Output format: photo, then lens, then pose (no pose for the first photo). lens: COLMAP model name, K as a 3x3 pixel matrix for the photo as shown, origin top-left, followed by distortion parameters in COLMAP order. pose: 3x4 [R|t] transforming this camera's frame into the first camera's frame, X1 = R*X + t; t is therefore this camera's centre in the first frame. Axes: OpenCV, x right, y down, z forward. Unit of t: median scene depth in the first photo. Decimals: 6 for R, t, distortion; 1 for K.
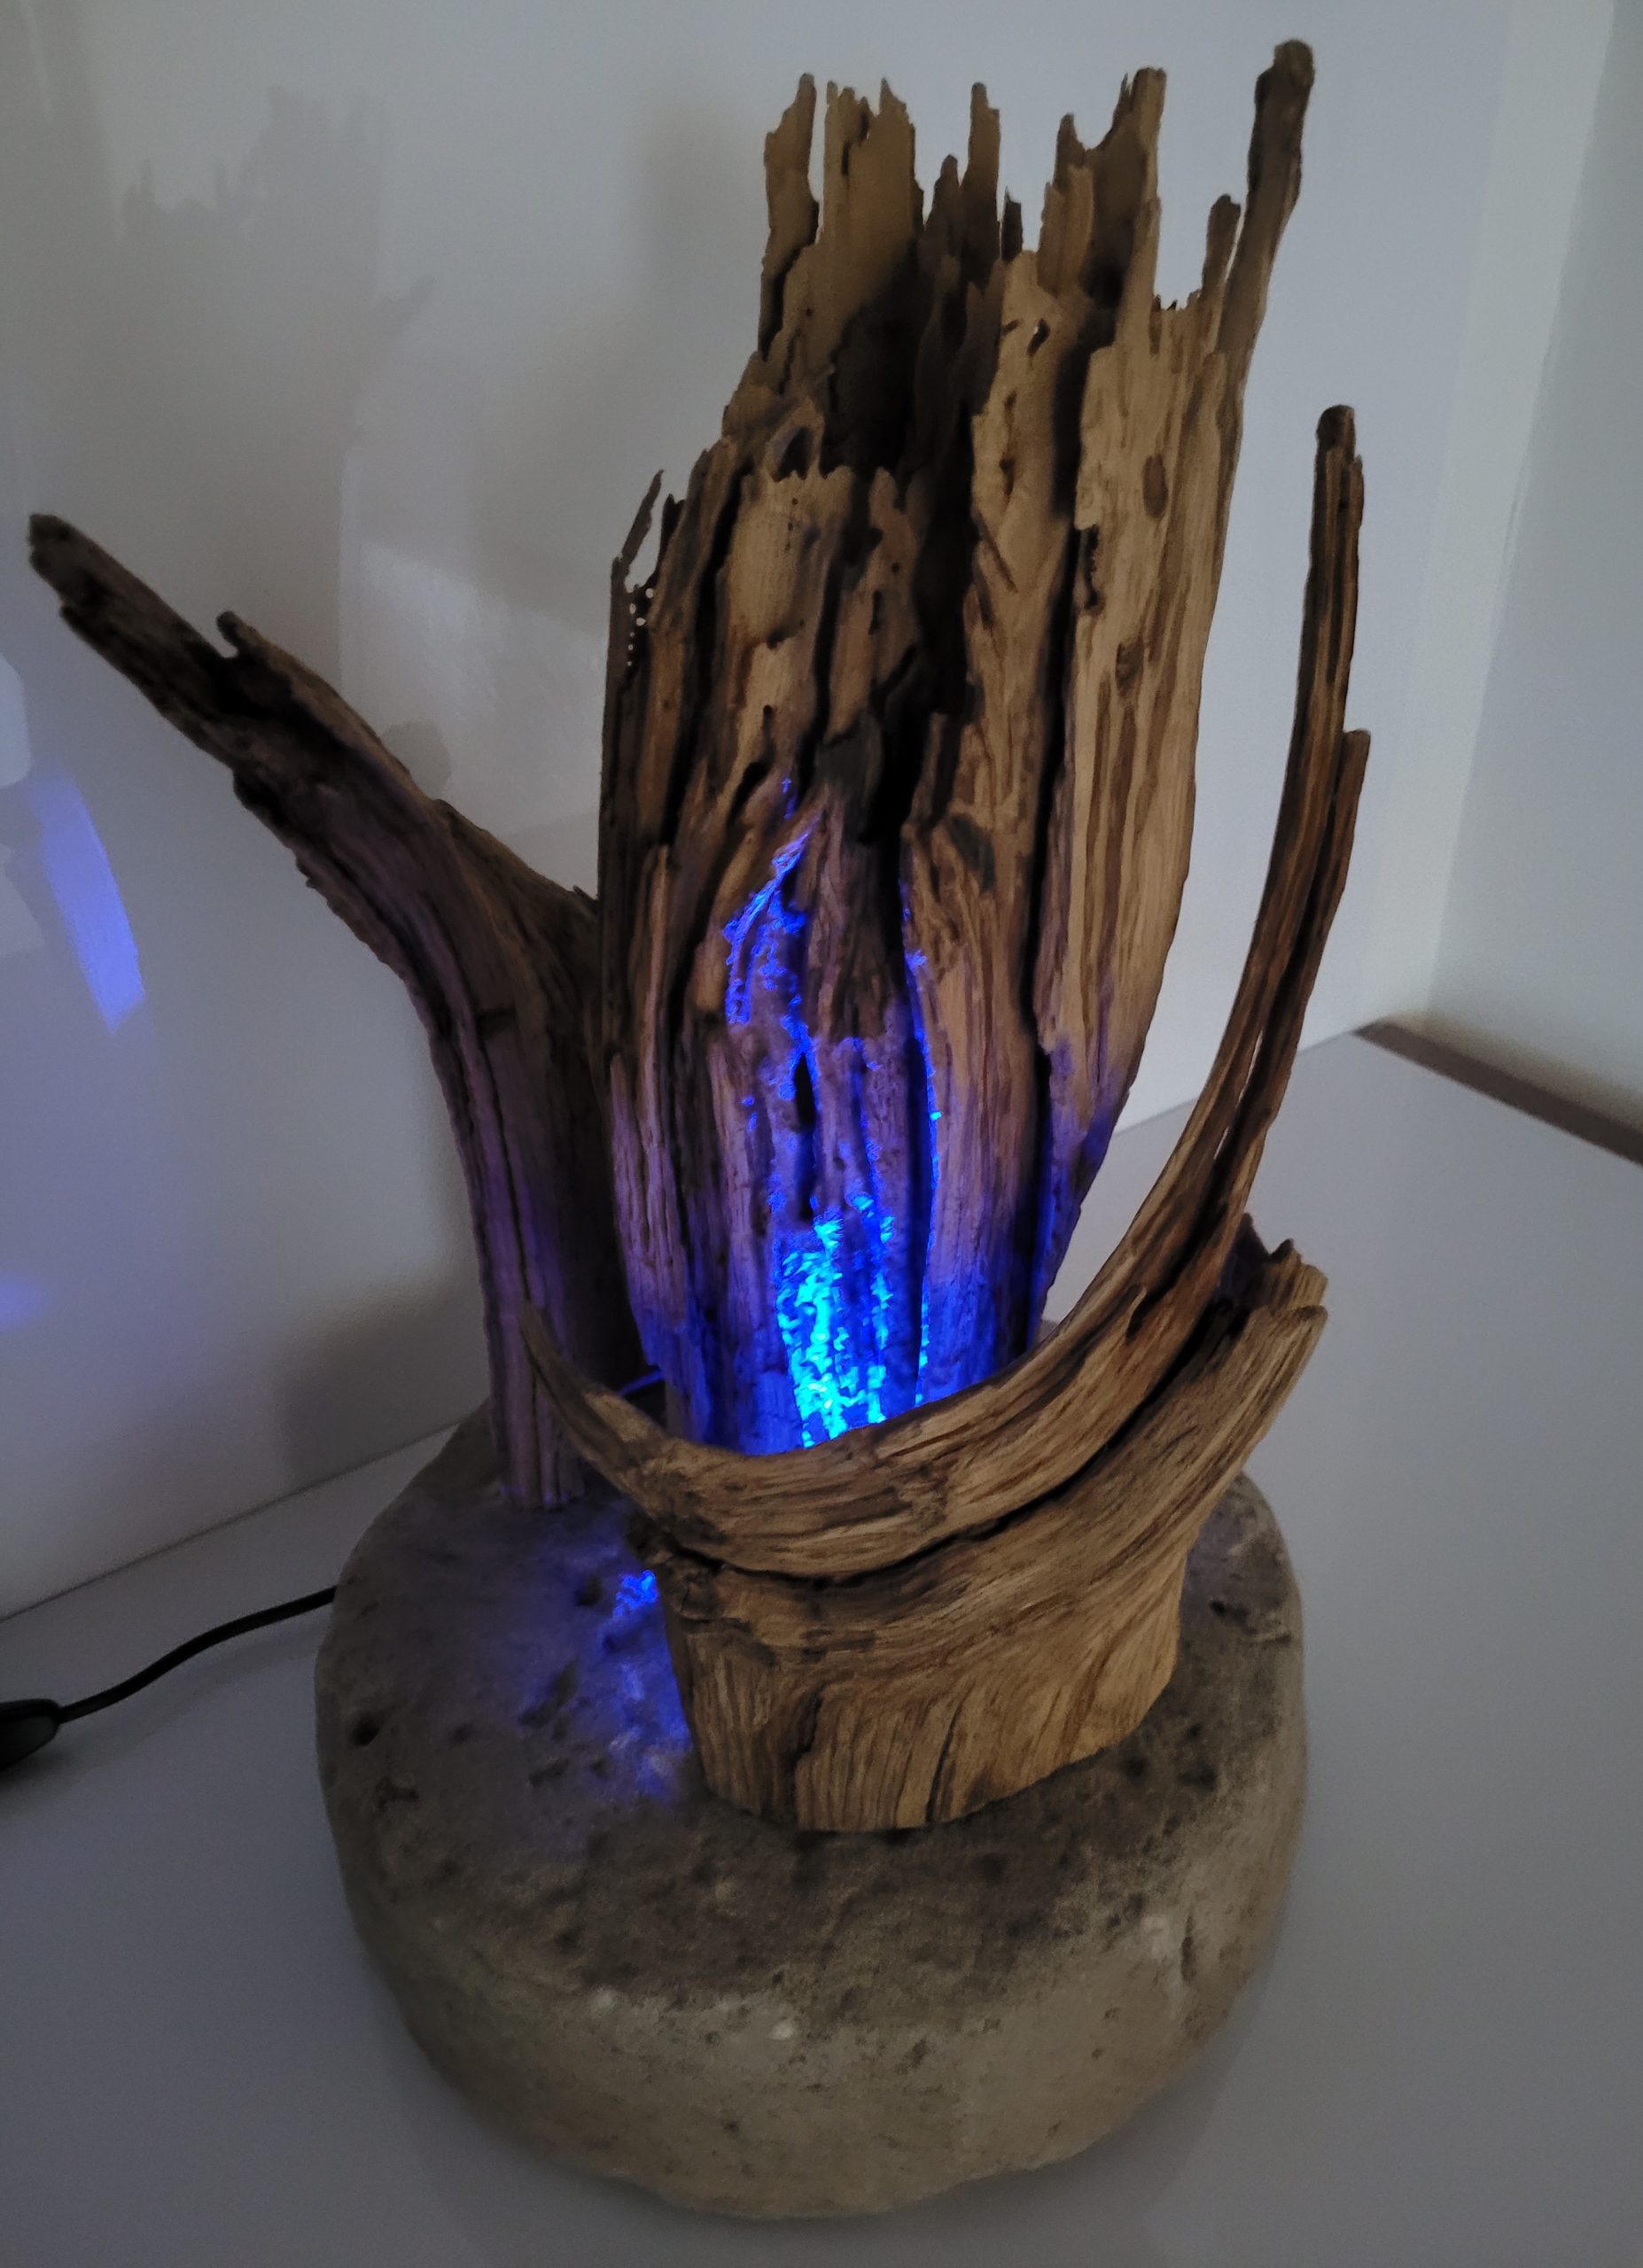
lens RADIAL K [[1751.9, 0, 780.7], [0, 1751.9, 1103.8], [0, 0, 1]] dist [0.007326, -0.006102]
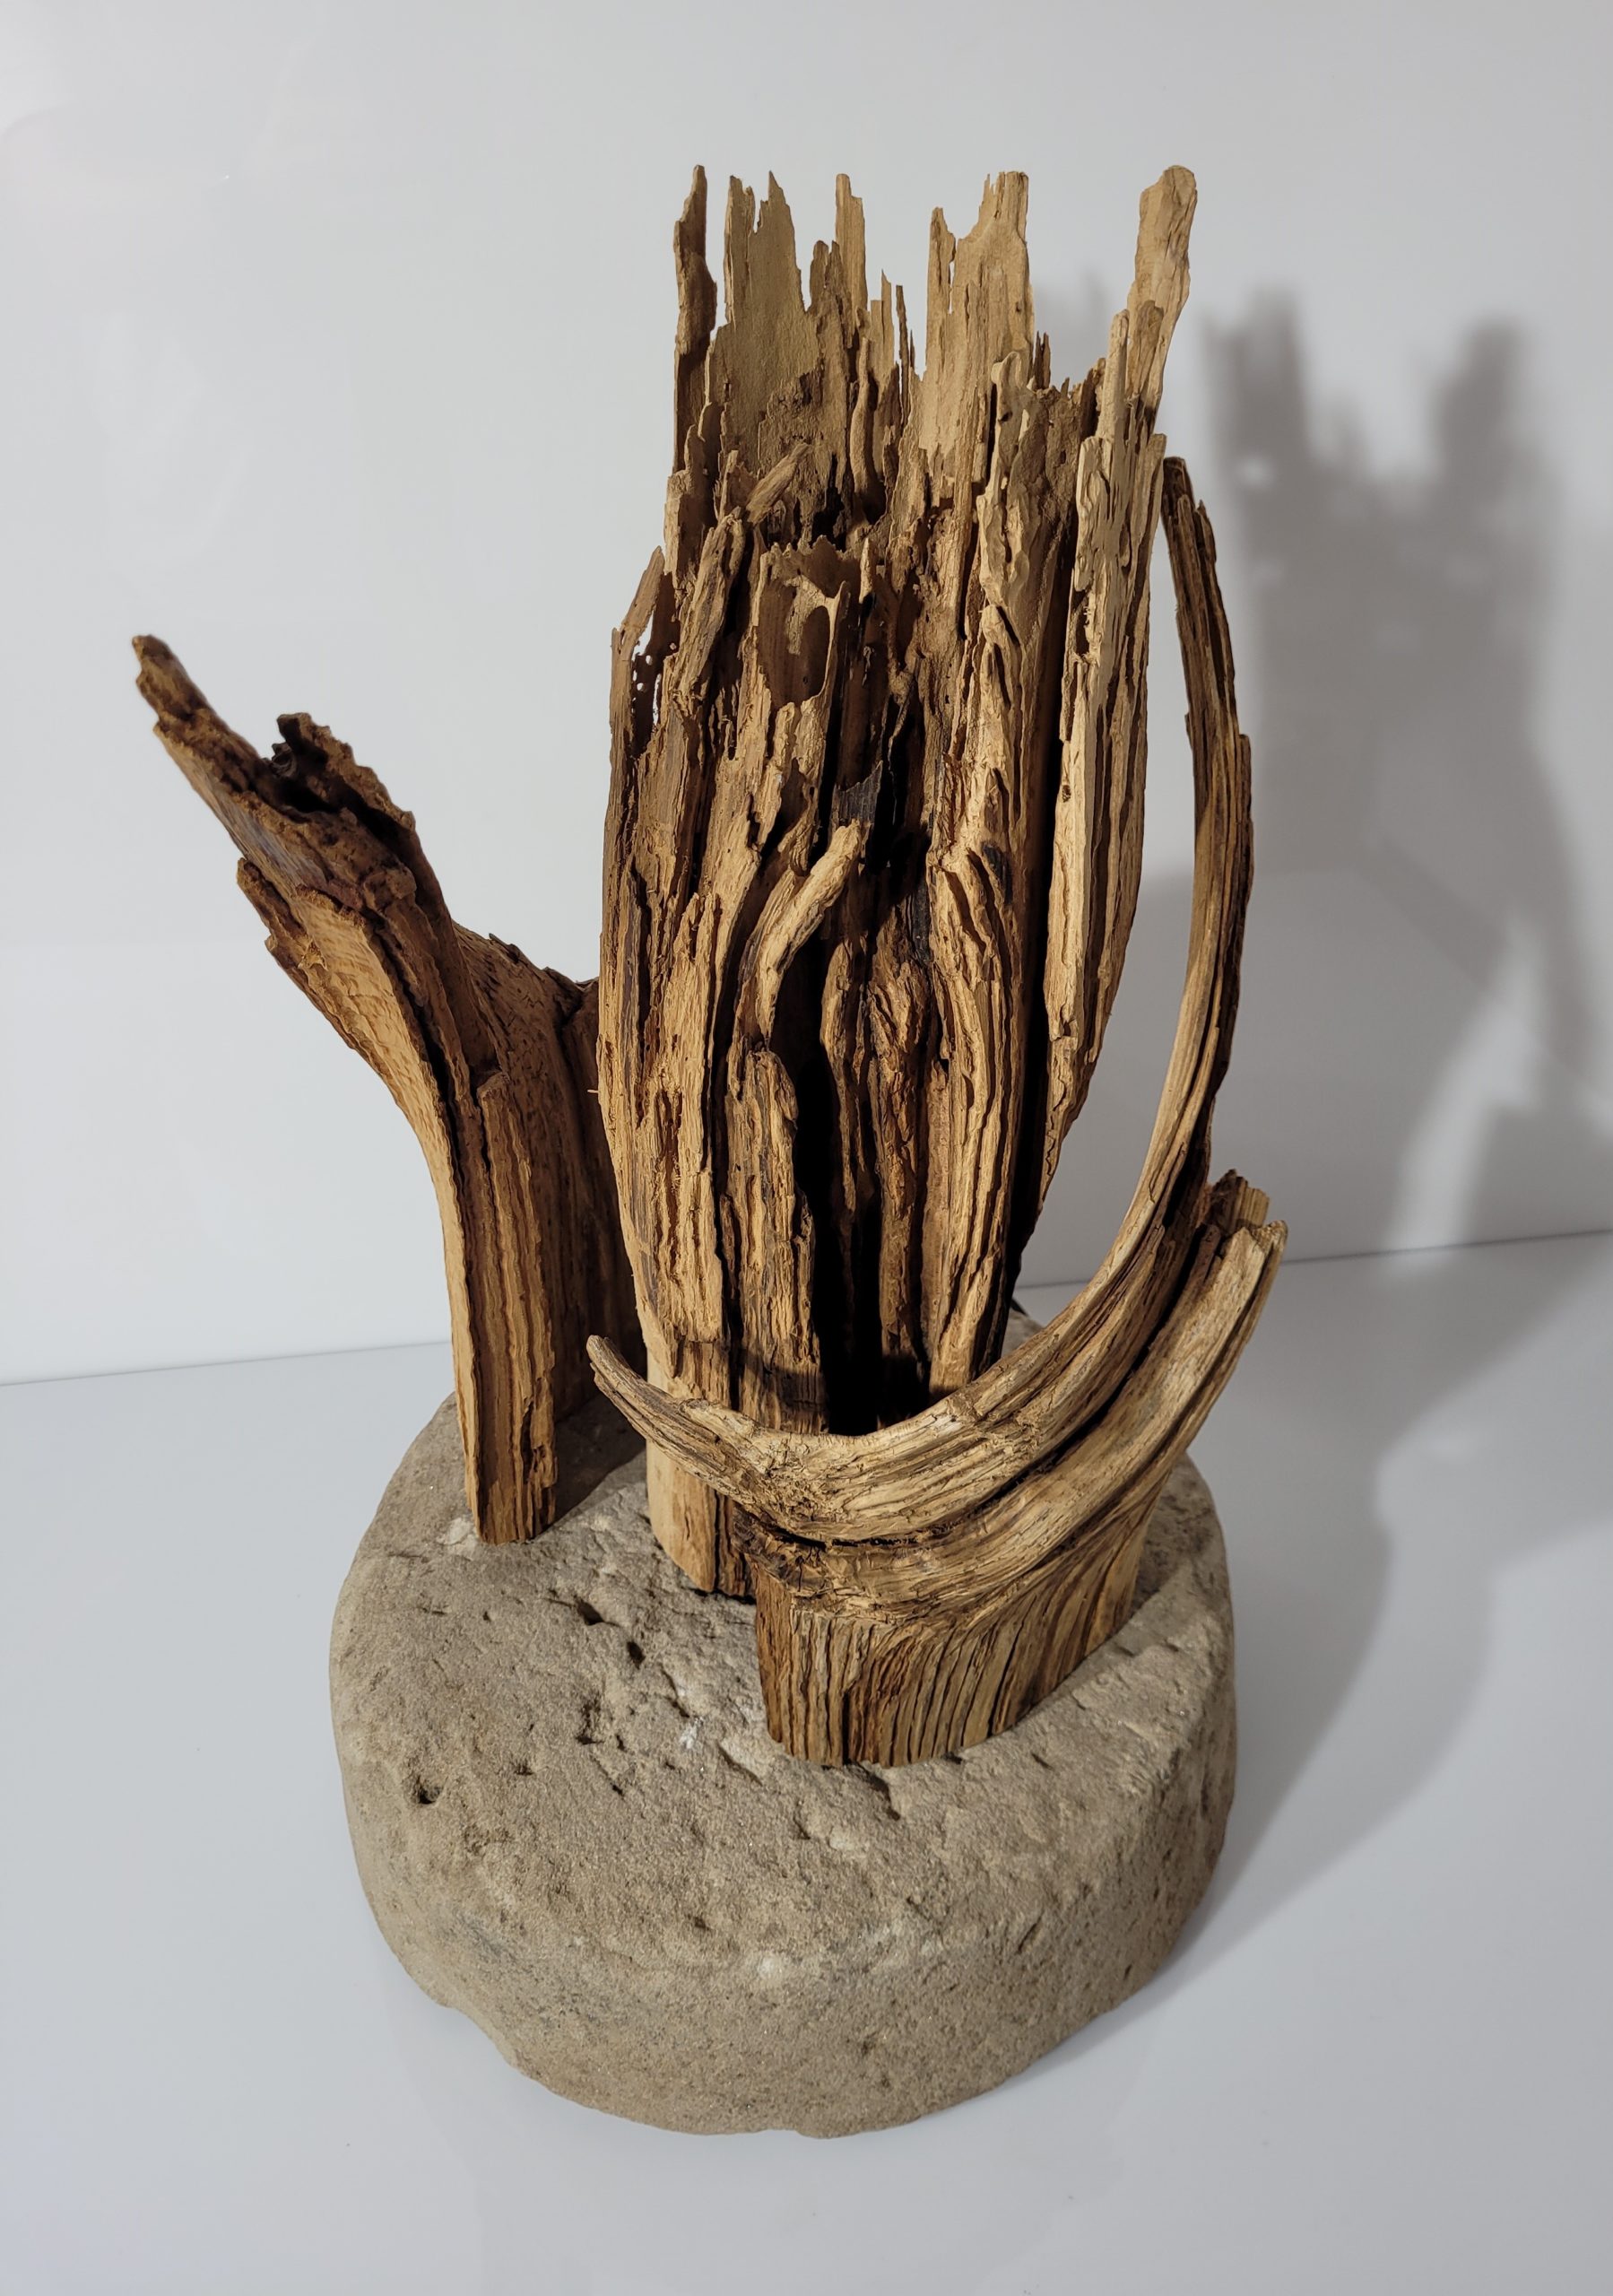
lens RADIAL K [[1787.3, 0, 817.6], [0, 1787.3, 1099.0], [0, 0, 1]] dist [-0.003126, 0.003526]
pose [[0.945703, -0.137603, 0.294469, -0.328615], [0.134427, 0.990435, 0.031101, -0.045603], [-0.295932, 0.010172, 0.955155, -0.064674]]
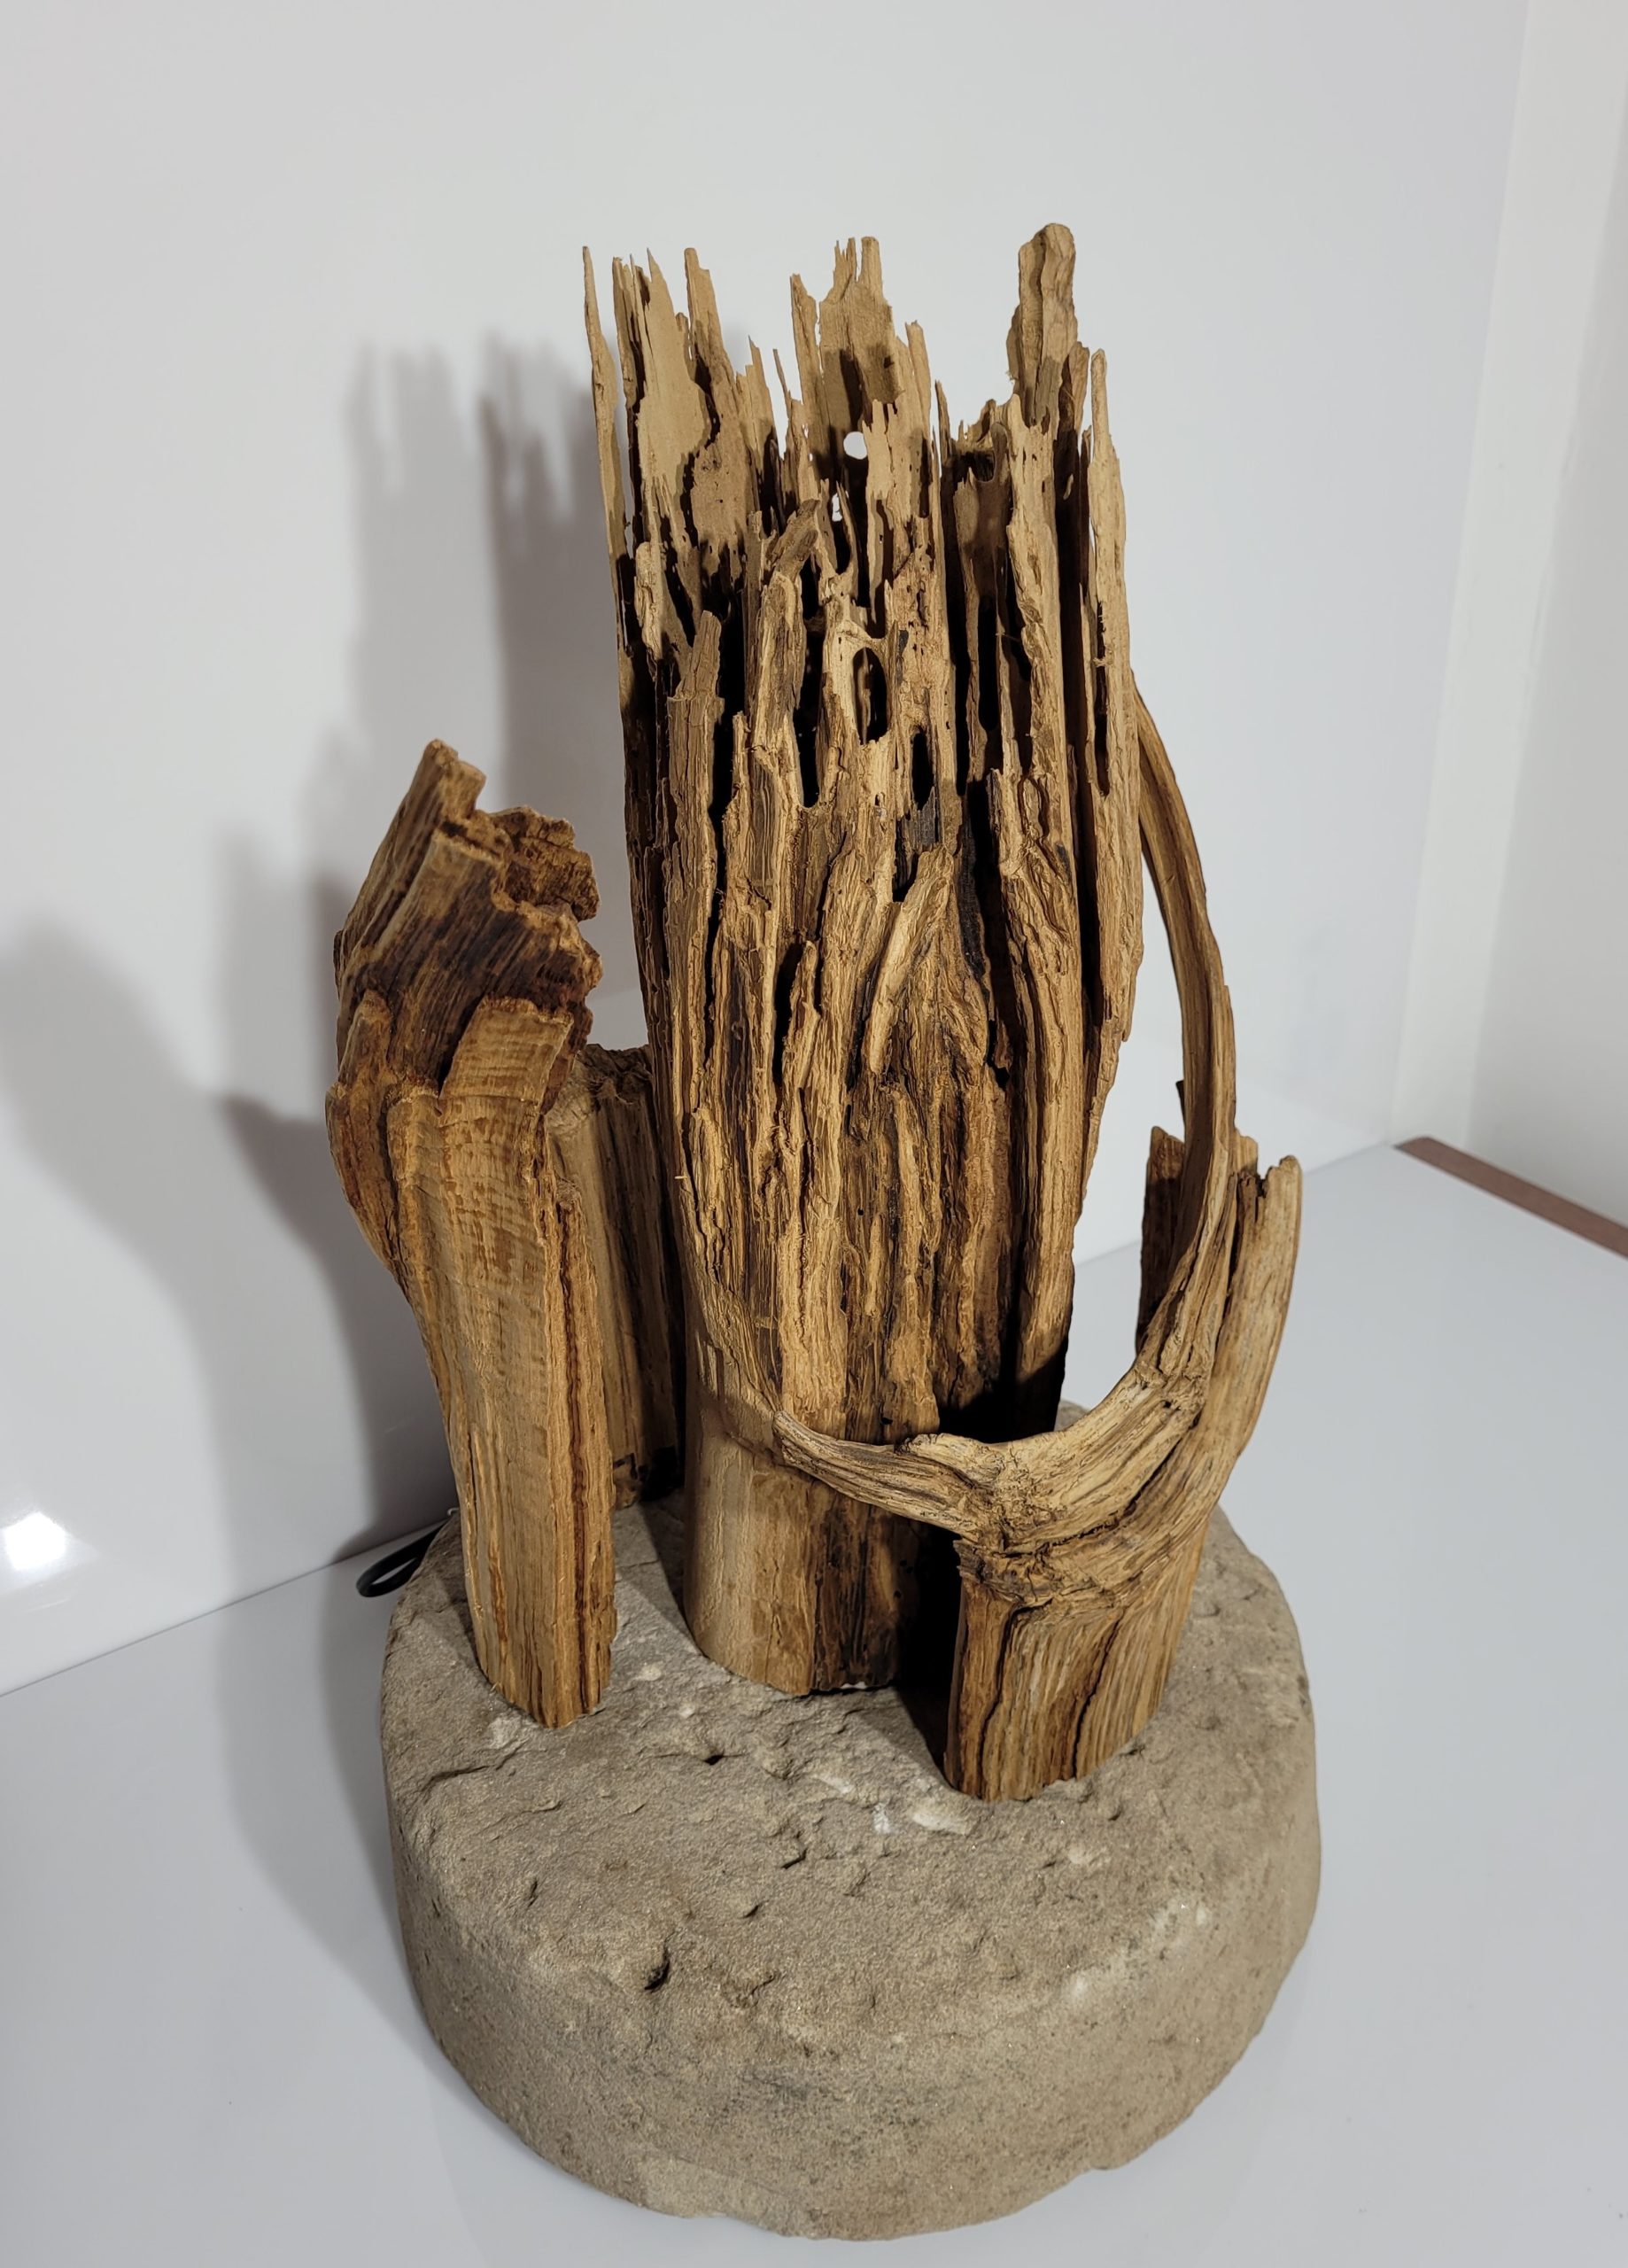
lens RADIAL K [[2103.5, 0, 814.0], [0, 2103.5, 1134.0], [0, 0, 1]] dist [-0.000151, 0.003226]
pose [[0.710161, -0.301161, 0.636376, -0.900225], [0.346275, 0.936416, 0.056729, -0.105753], [-0.612997, 0.180074, 0.769291, 0.021290]]
